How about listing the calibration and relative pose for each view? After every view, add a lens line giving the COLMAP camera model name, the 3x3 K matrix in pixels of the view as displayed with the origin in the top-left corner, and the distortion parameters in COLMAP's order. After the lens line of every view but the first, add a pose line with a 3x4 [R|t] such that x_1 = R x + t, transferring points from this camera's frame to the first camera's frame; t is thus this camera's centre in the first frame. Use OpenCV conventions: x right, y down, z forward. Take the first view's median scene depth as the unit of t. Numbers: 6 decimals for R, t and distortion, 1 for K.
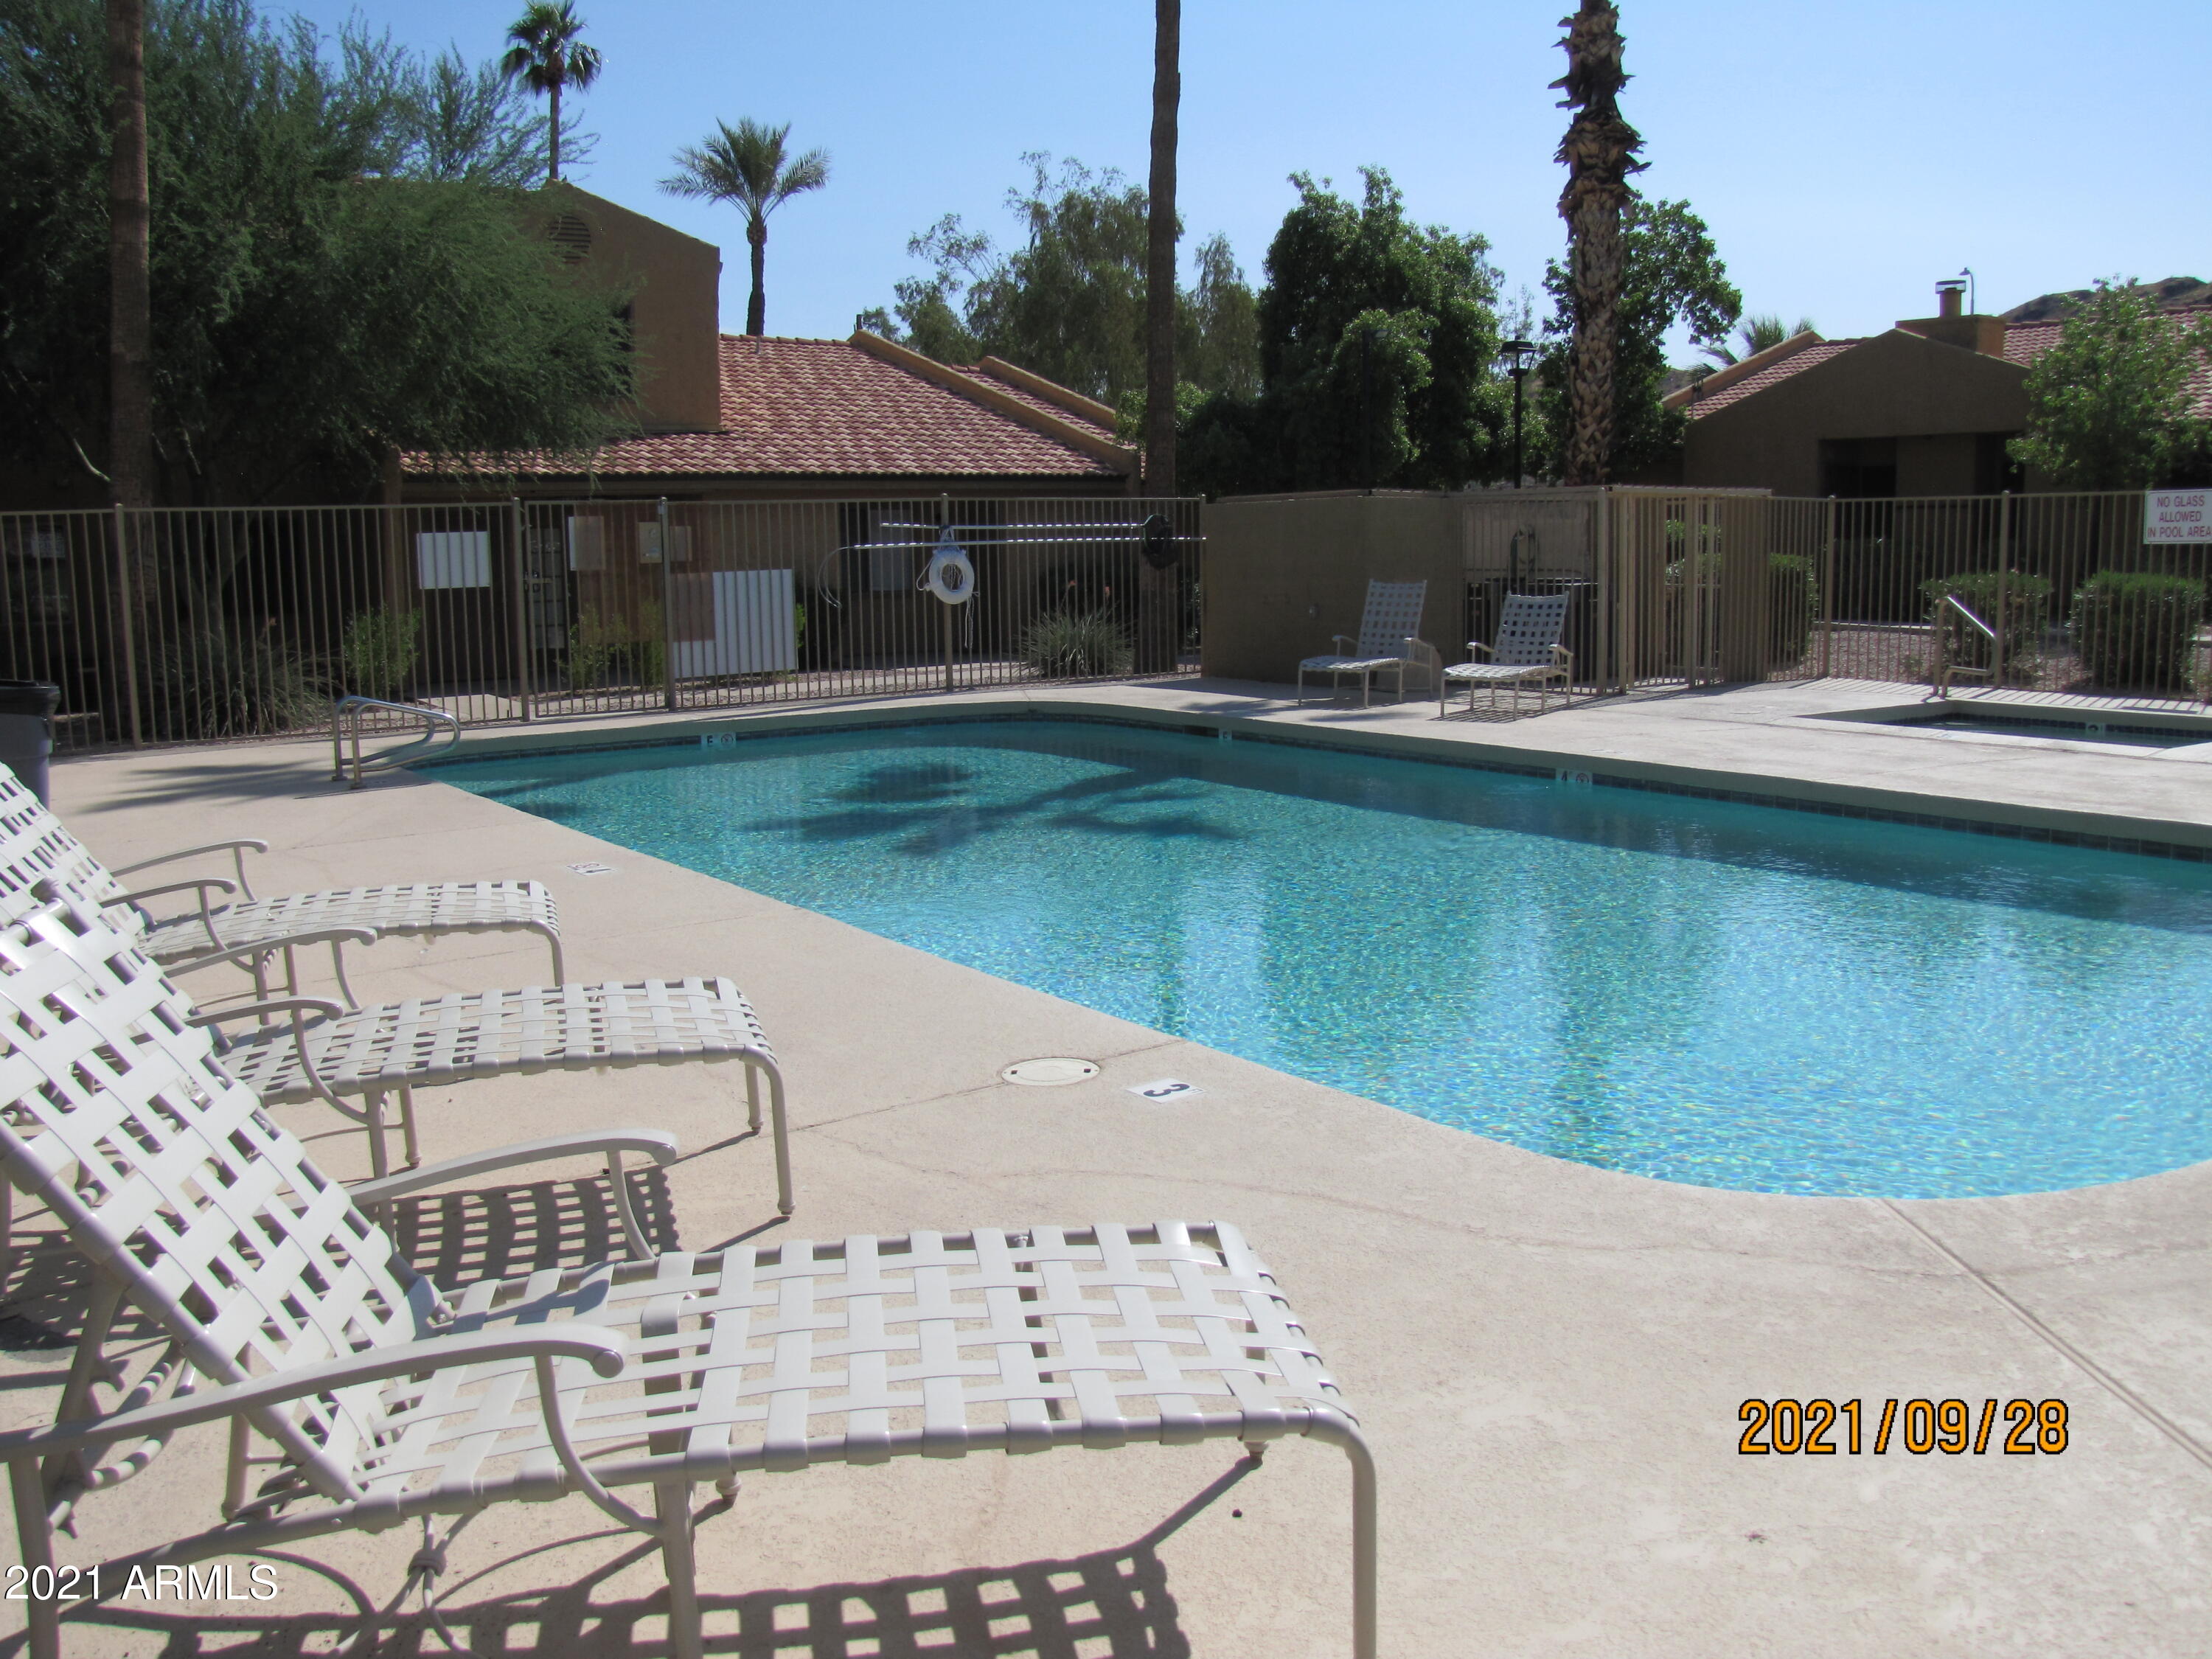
lens RADIAL K [[1861.9, 0, 1106.0], [0, 1861.9, 829.5], [0, 0, 1]] dist [-0.167165, 0.109242]
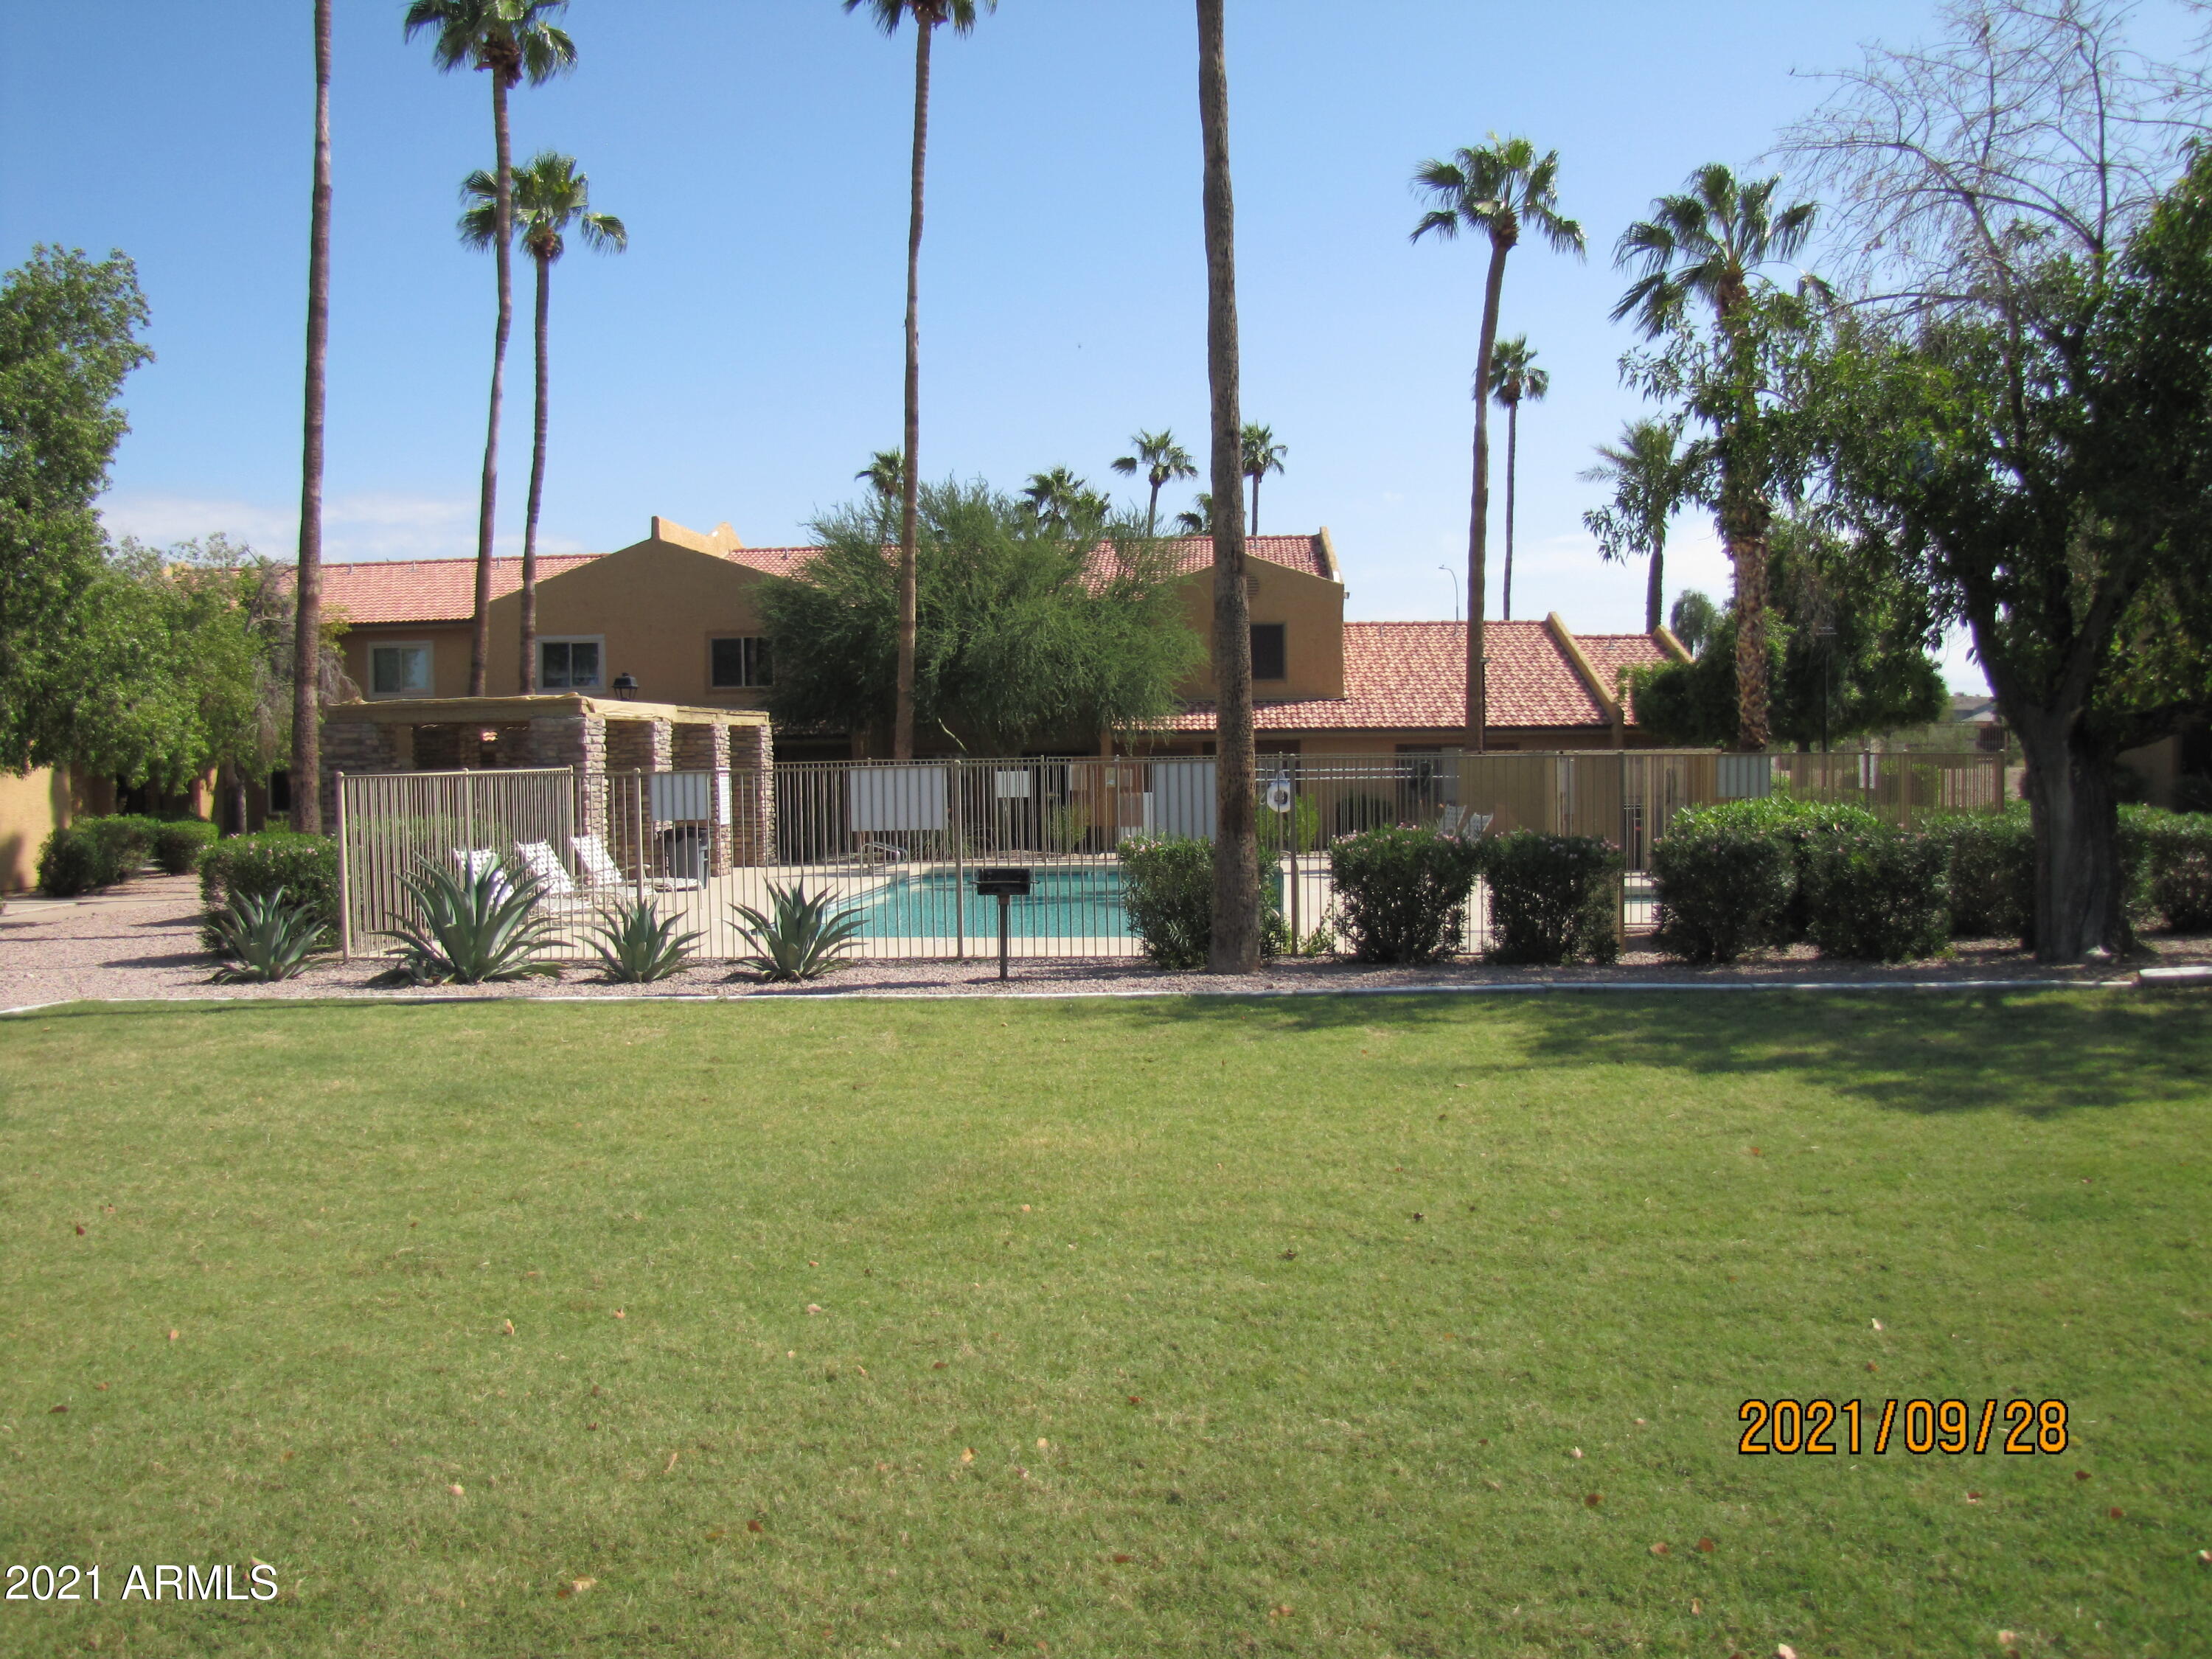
lens RADIAL K [[1861.9, 0, 1106.0], [0, 1861.9, 829.5], [0, 0, 1]] dist [-0.167165, 0.109242]
pose [[0.769014, 0.030696, -0.638494, 0.954084], [-0.095357, 0.993179, -0.067101, 0.035200], [0.632079, 0.112486, 0.766696, -0.512973]]
